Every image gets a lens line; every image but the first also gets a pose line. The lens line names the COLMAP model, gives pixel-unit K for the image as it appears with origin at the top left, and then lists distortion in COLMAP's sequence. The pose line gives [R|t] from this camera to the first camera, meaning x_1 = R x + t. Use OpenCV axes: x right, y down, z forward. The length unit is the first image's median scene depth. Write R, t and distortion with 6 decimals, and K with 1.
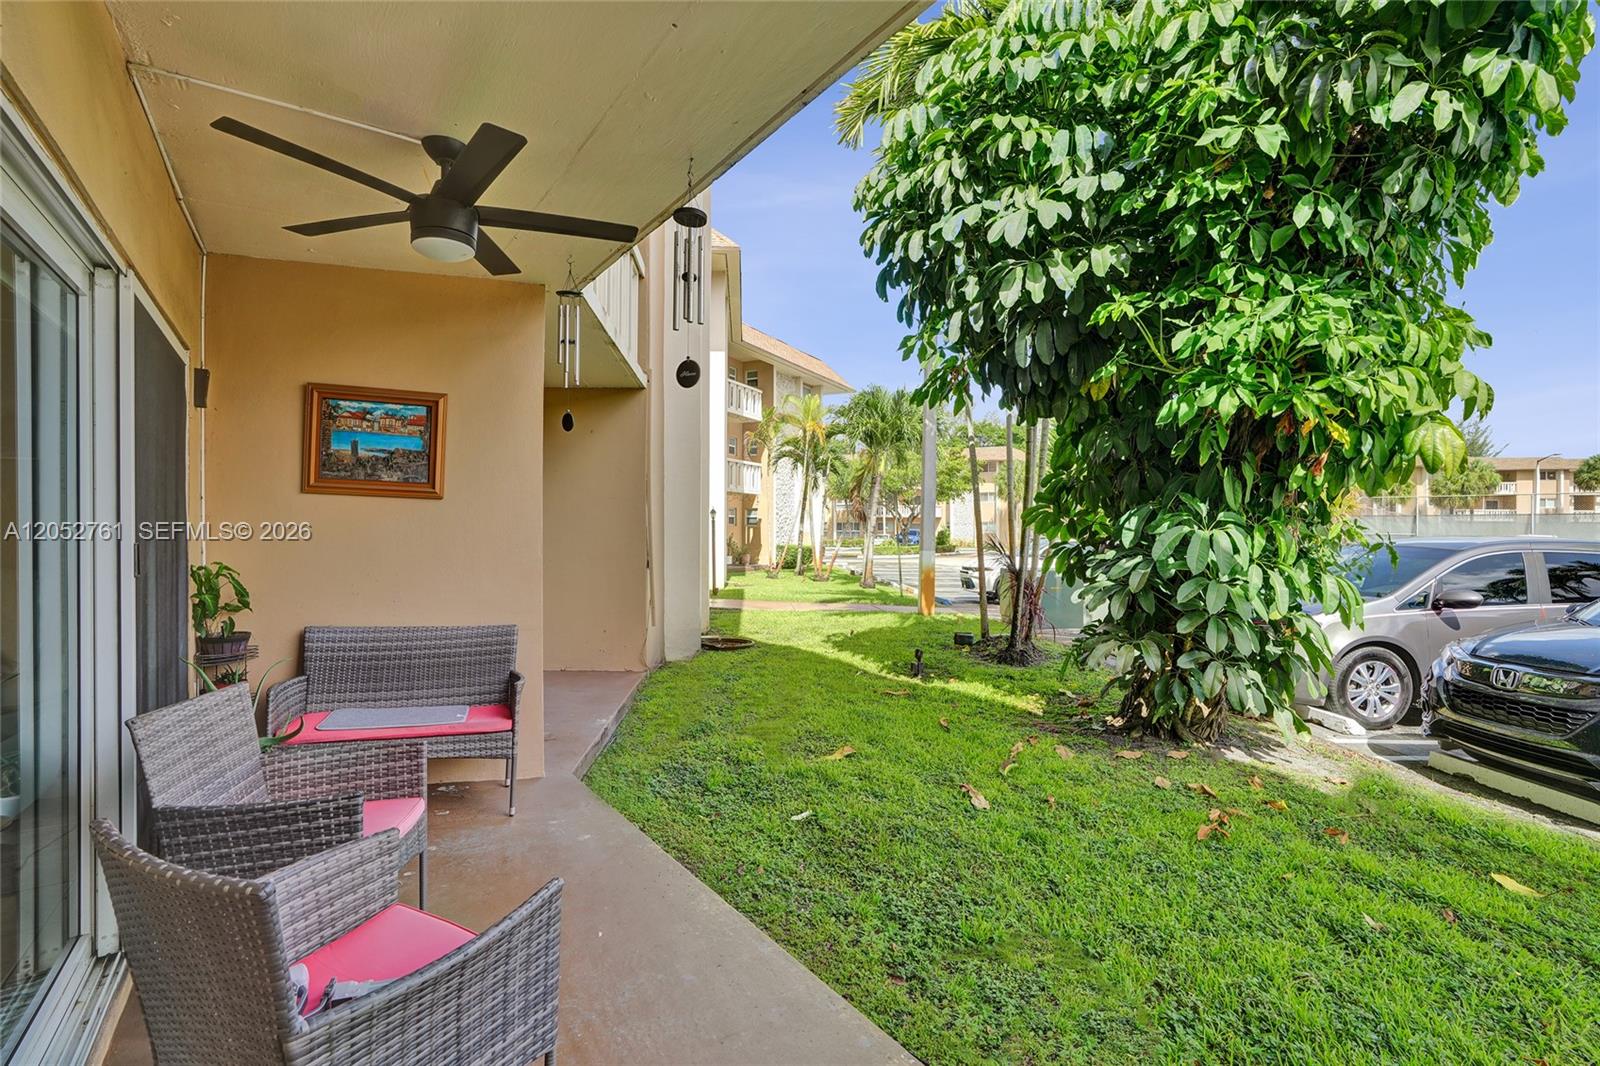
lens RADIAL K [[766.6, 0, 796.9], [0, 766.6, 531.5], [0, 0, 1]] dist [-0.049719, 0.024622]
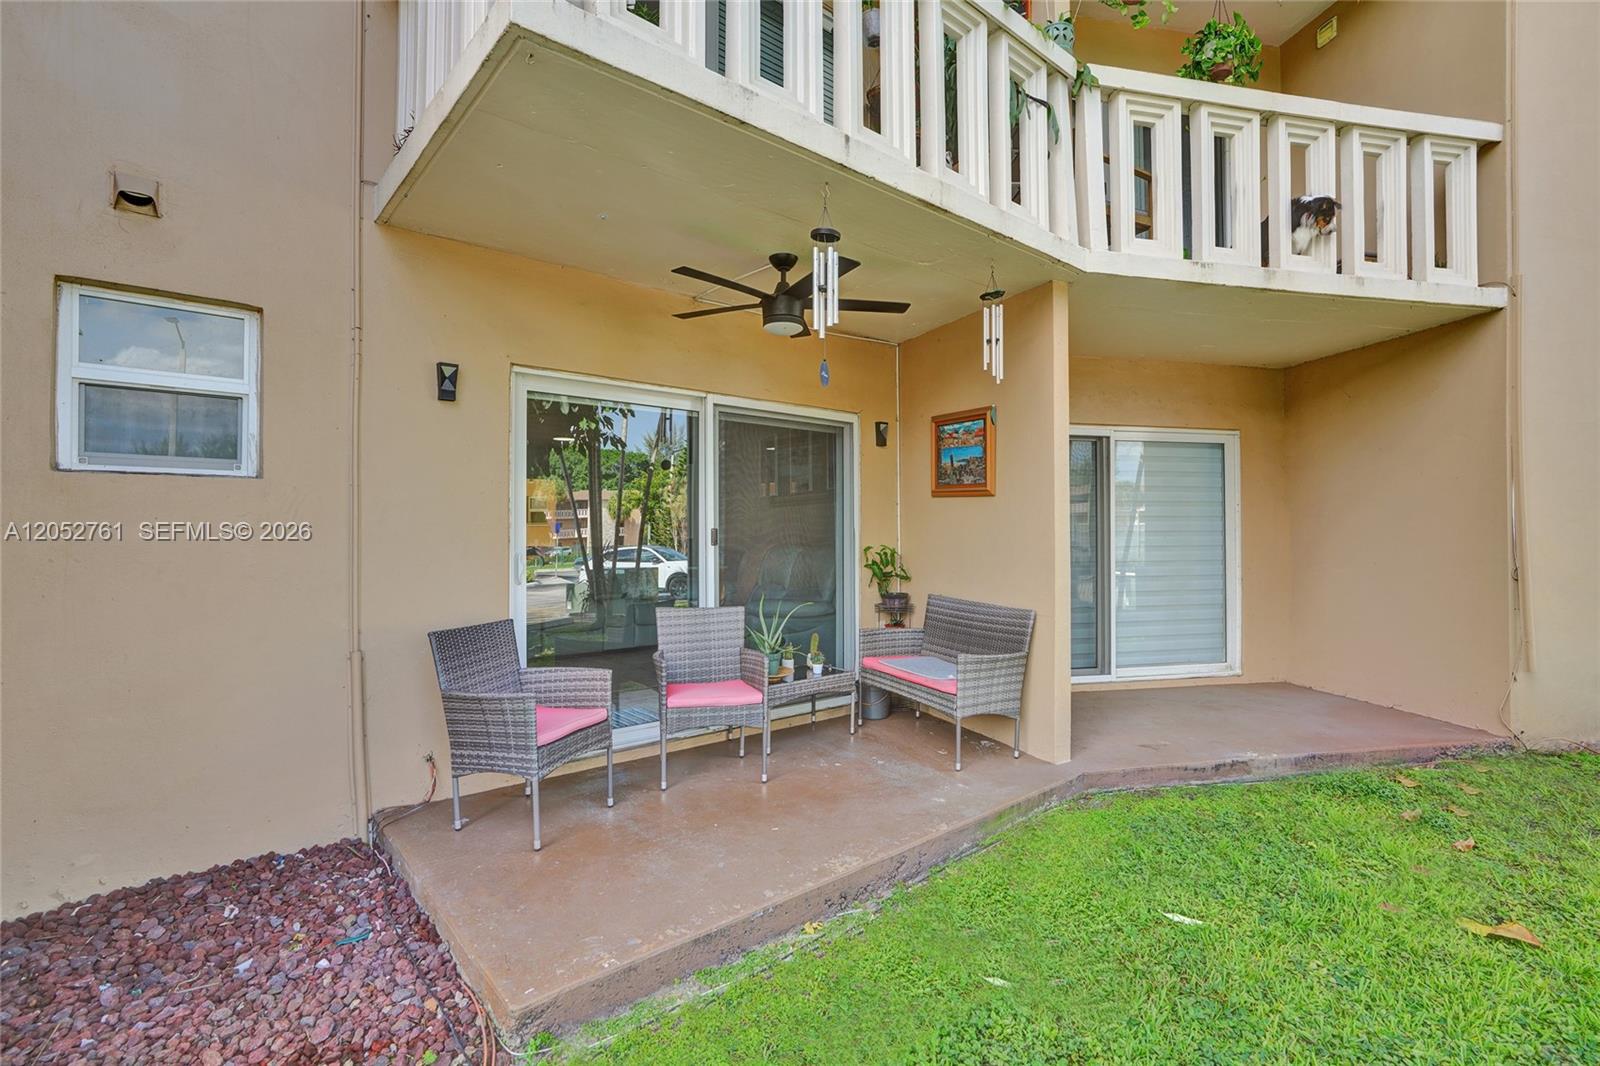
lens RADIAL K [[766.6, 0, 808.2], [0, 766.6, 532.9], [0, 0, 1]] dist [-0.049719, 0.024622]
pose [[0.125804, -0.002498, -0.992052, 0.673404], [0.001629, 0.999996, -0.002312, 0.016052], [0.992054, -0.001325, 0.125808, 0.582708]]
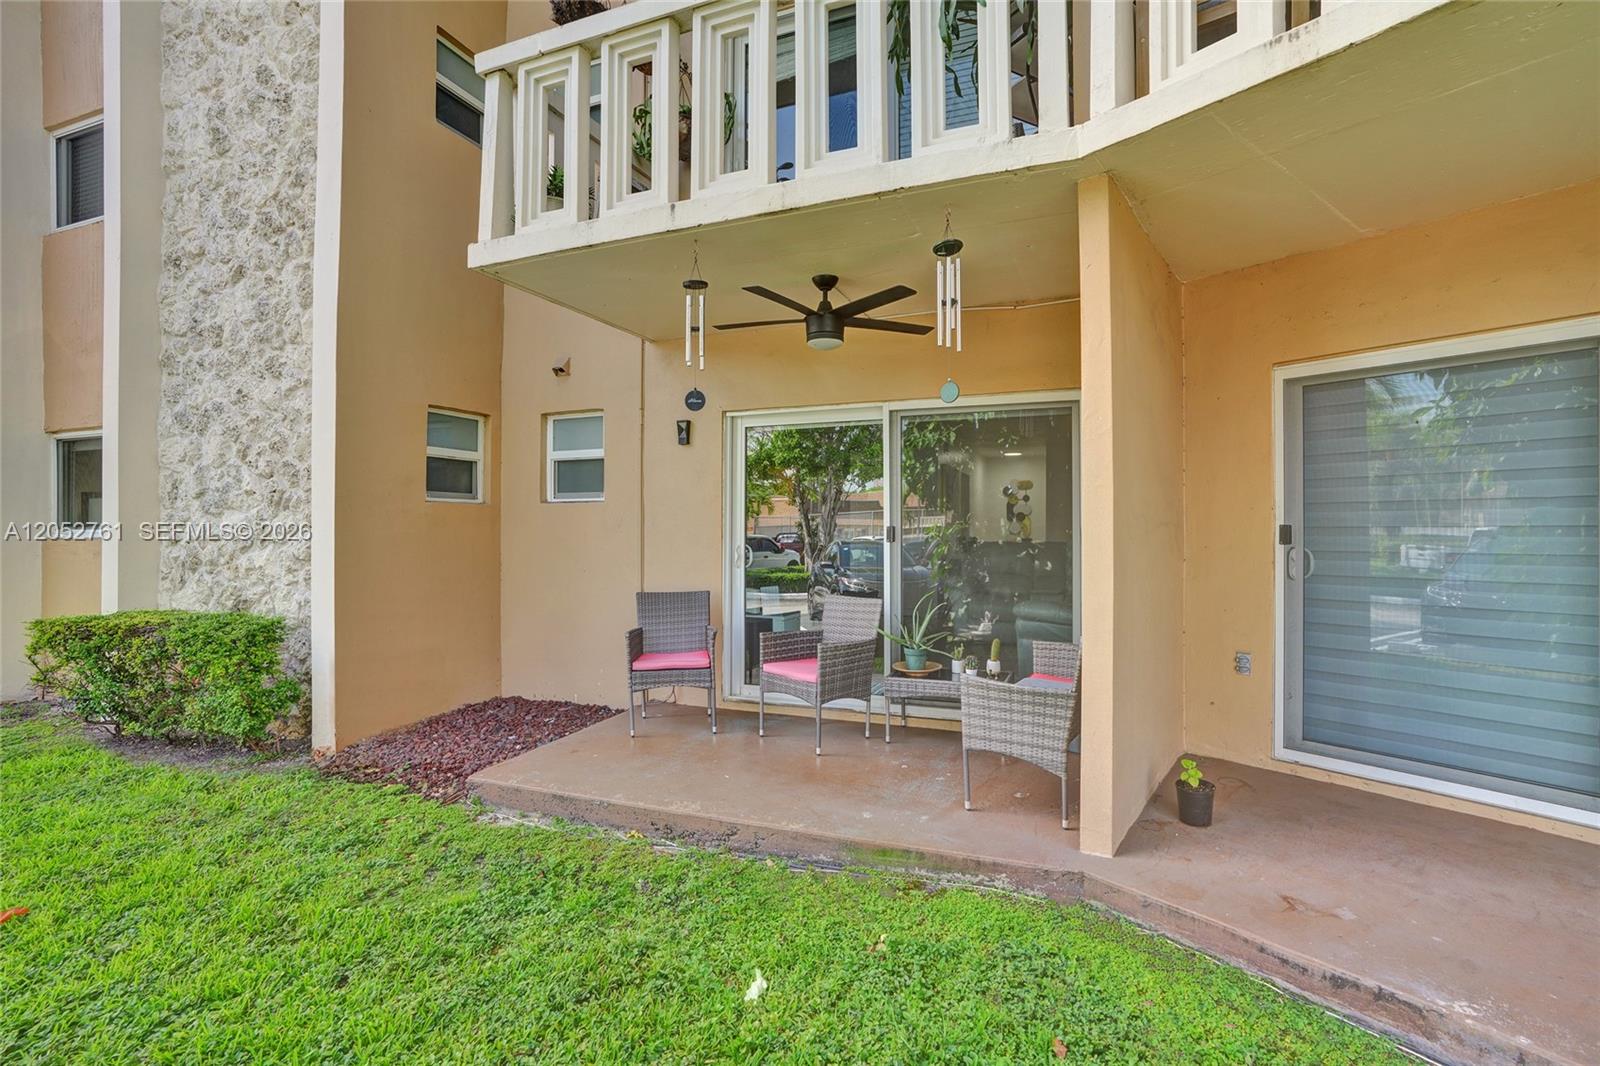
lens RADIAL K [[766.6, 0, 803.9], [0, 766.6, 532.7], [0, 0, 1]] dist [-0.049719, 0.024622]
pose [[-0.834208, 0.004717, -0.551430, 0.306451], [0.003457, 0.999988, 0.003324, 0.011987], [0.551439, 0.000867, -0.834215, 1.562923]]
